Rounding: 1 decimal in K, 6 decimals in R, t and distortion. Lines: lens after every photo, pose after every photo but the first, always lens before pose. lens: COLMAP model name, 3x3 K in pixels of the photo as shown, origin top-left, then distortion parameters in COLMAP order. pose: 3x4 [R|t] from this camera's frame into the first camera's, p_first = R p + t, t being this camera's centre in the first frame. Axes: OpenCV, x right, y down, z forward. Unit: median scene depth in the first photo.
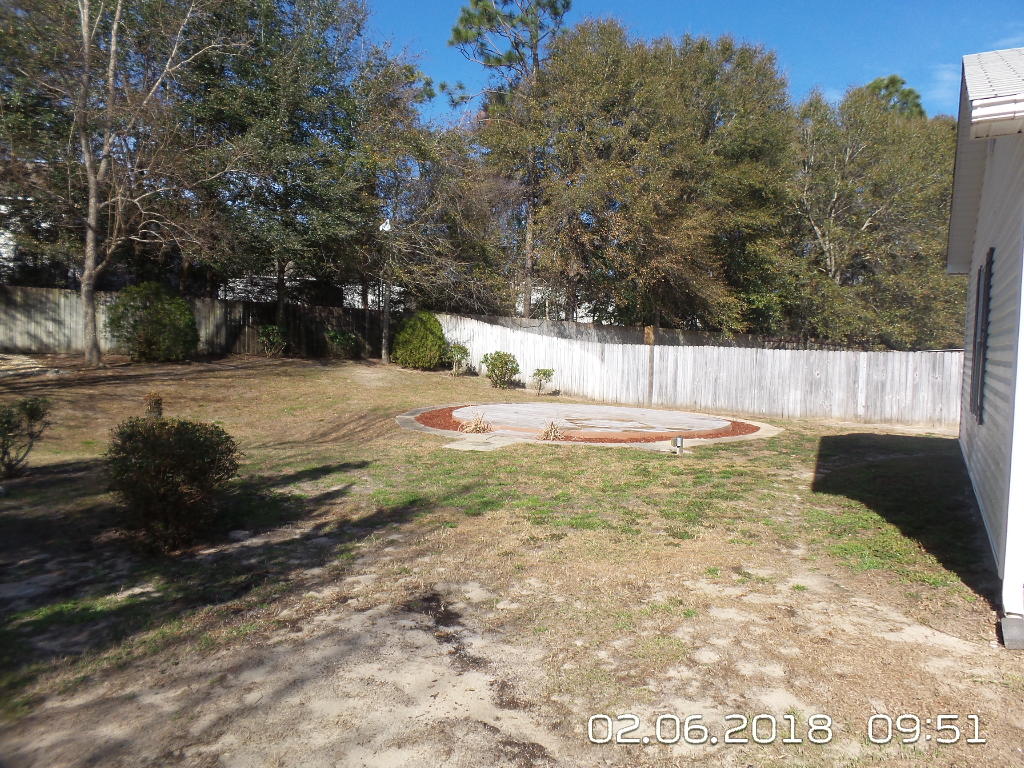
lens RADIAL K [[696.7, 0, 515.7], [0, 696.7, 385.9], [0, 0, 1]] dist [-0.020121, 0.004083]
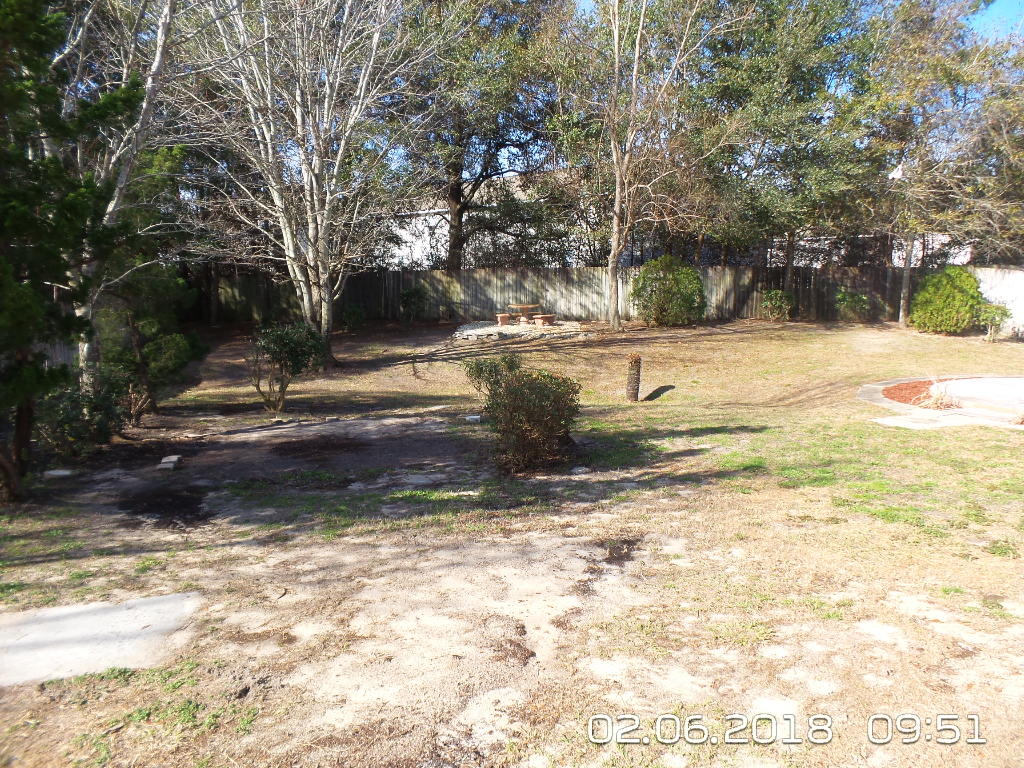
lens RADIAL K [[696.7, 0, 515.7], [0, 696.7, 385.9], [0, 0, 1]] dist [-0.020121, 0.004083]
pose [[0.693778, 0.056911, -0.717937, 0.154050], [-0.018788, 0.997964, 0.060953, -0.002396], [0.719944, -0.028799, 0.693434, 0.029342]]
